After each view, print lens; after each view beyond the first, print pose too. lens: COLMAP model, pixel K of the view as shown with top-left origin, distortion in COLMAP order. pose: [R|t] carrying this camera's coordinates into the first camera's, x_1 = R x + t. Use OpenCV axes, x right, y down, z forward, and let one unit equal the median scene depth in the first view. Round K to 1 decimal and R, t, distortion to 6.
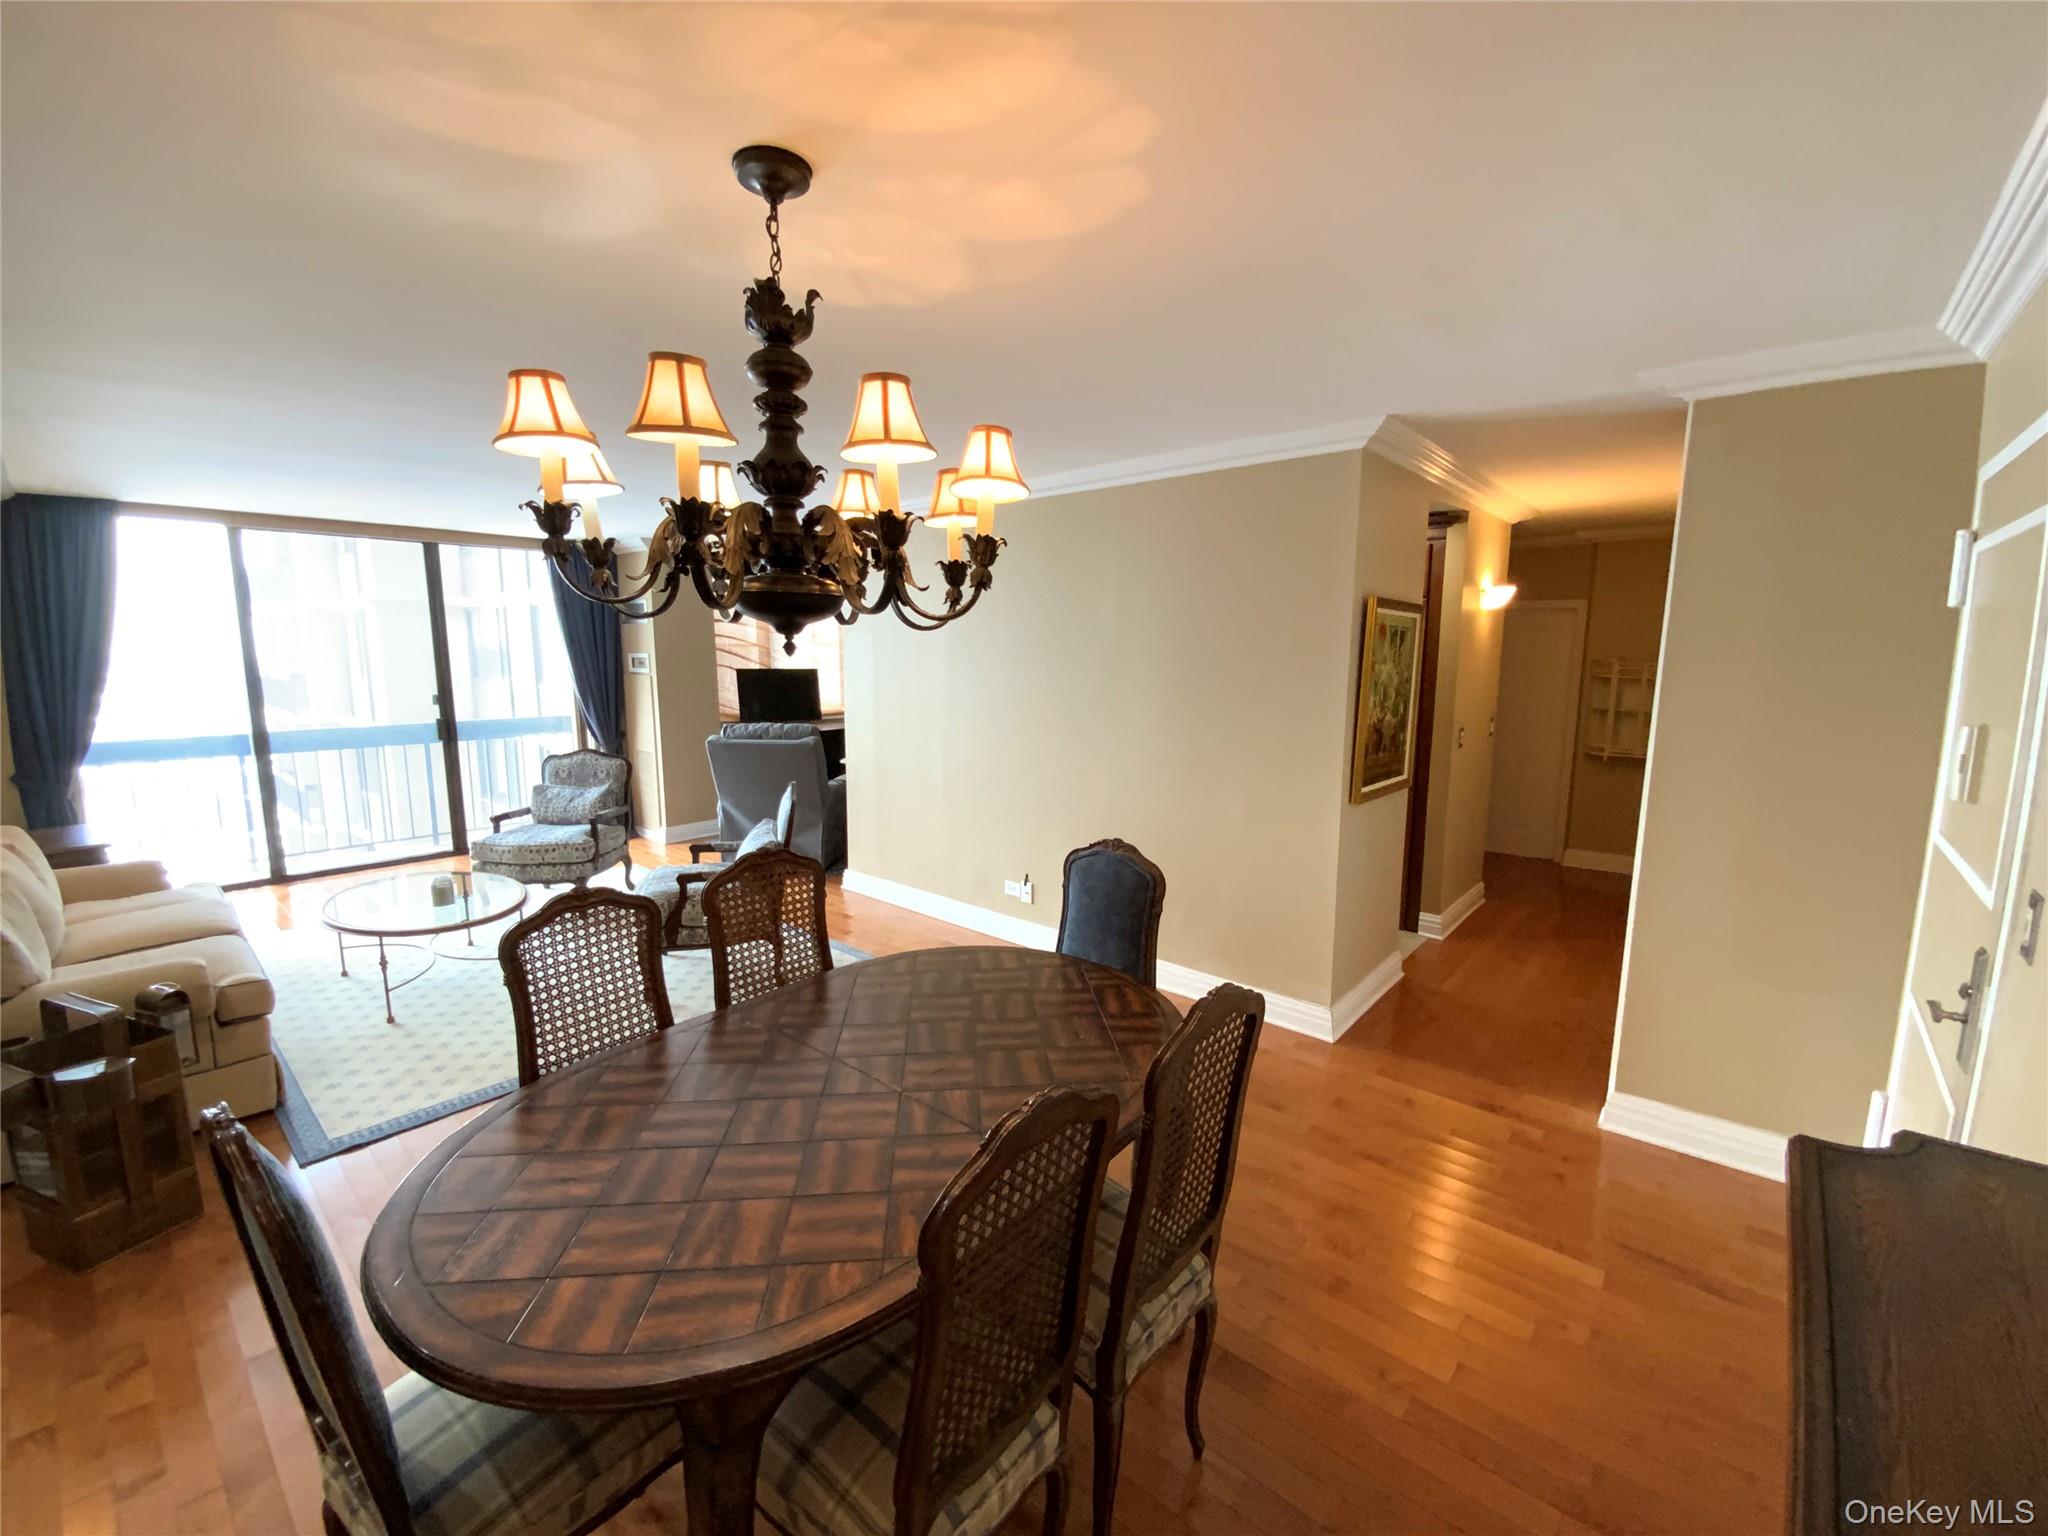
lens RADIAL K [[829.8, 0, 1024.0], [0, 829.8, 768.0], [0, 0, 1]] dist [0.016027, -0.018968]
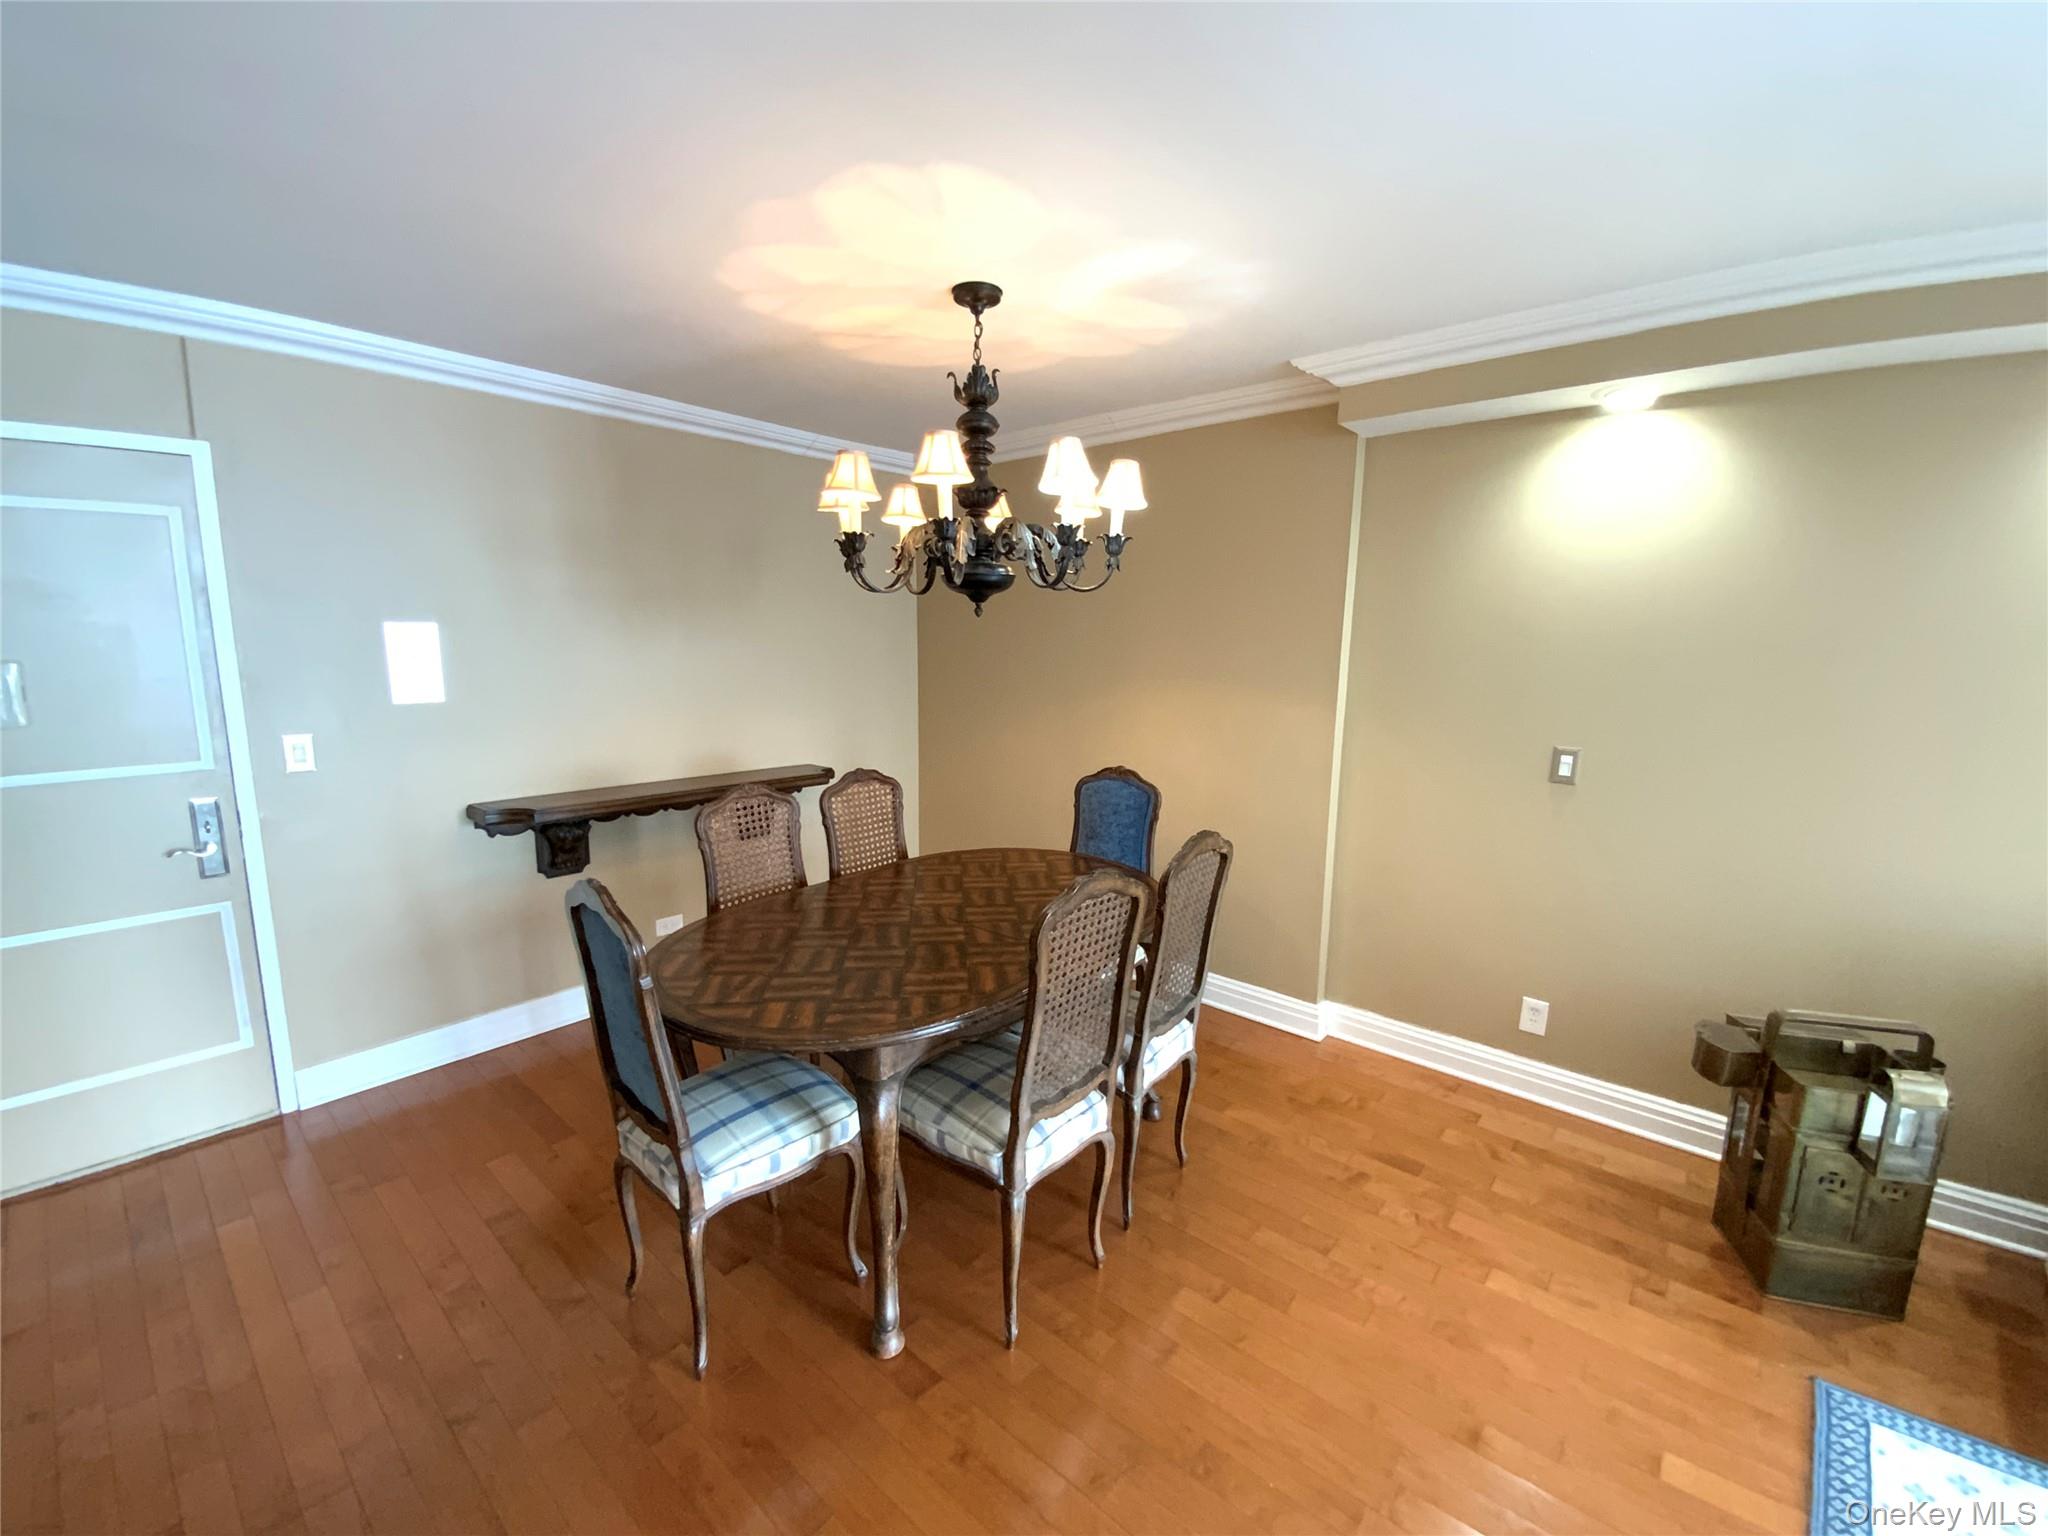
lens RADIAL K [[828.2, 0, 1023.7], [0, 828.2, 771.4], [0, 0, 1]] dist [0.024633, -0.020171]
pose [[-0.999940, -0.010562, -0.002803, -0.310853], [-0.010914, 0.952773, 0.303486, -0.275534], [-0.000535, 0.303498, -0.952832, 2.137479]]
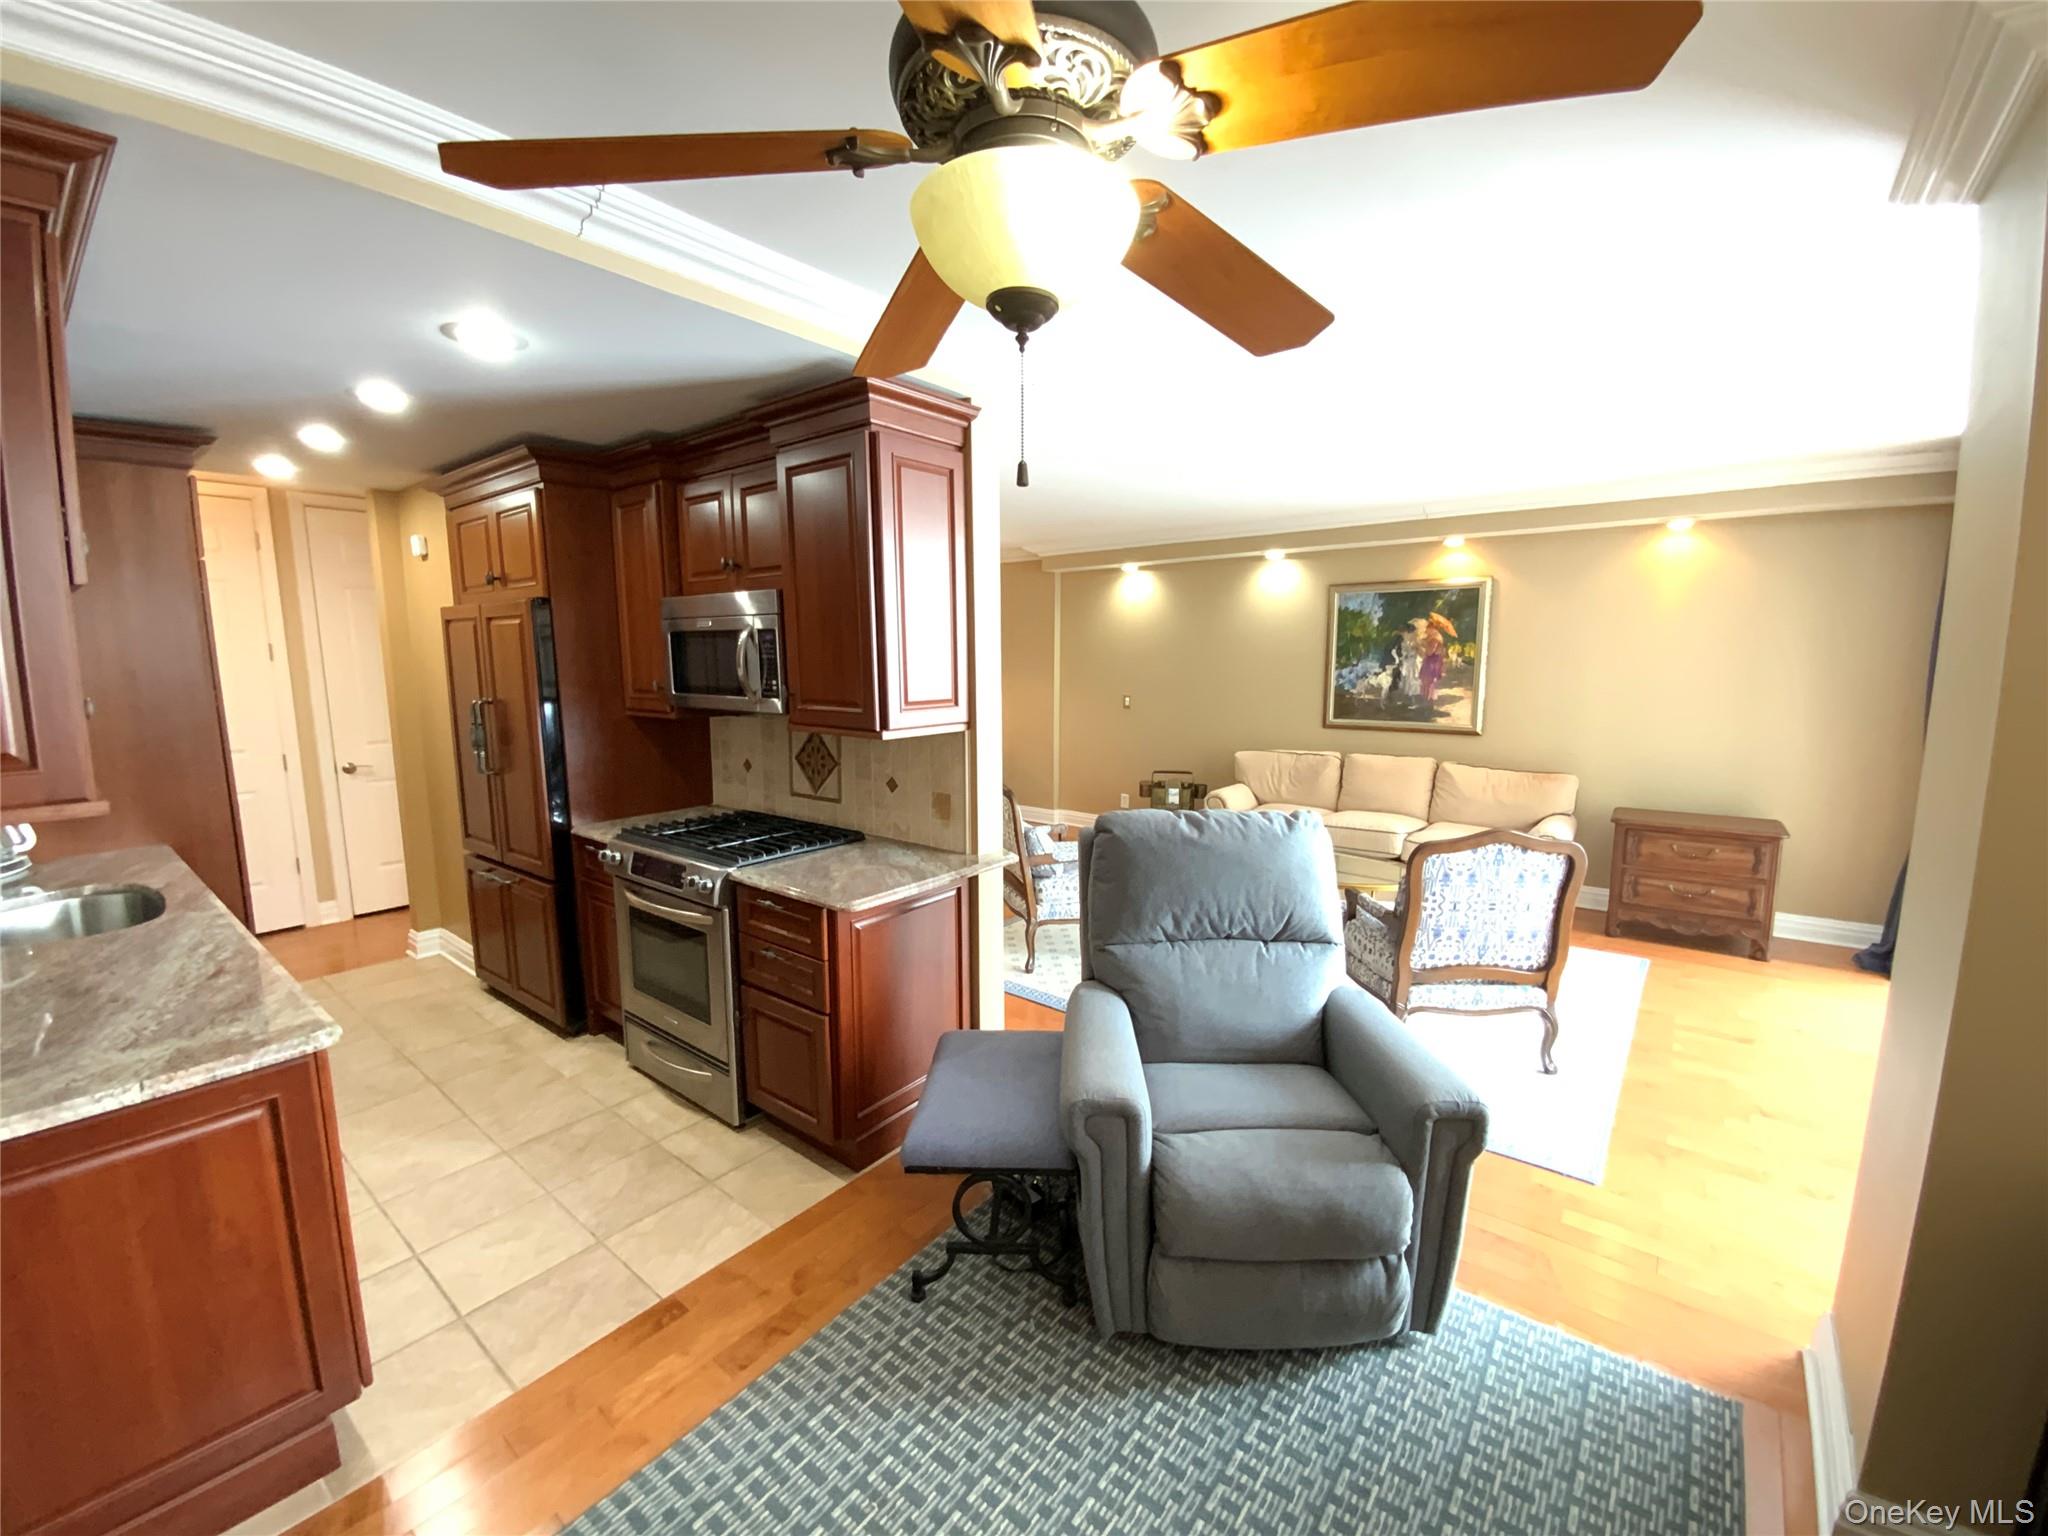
lens RADIAL K [[828.2, 0, 1023.7], [0, 828.2, 771.4], [0, 0, 1]] dist [0.024633, -0.020171]
pose [[-0.999482, 0.010341, -0.030464, -0.680302], [0.001236, 0.958575, 0.284837, -0.638344], [0.032148, 0.284652, -0.958092, 4.535595]]
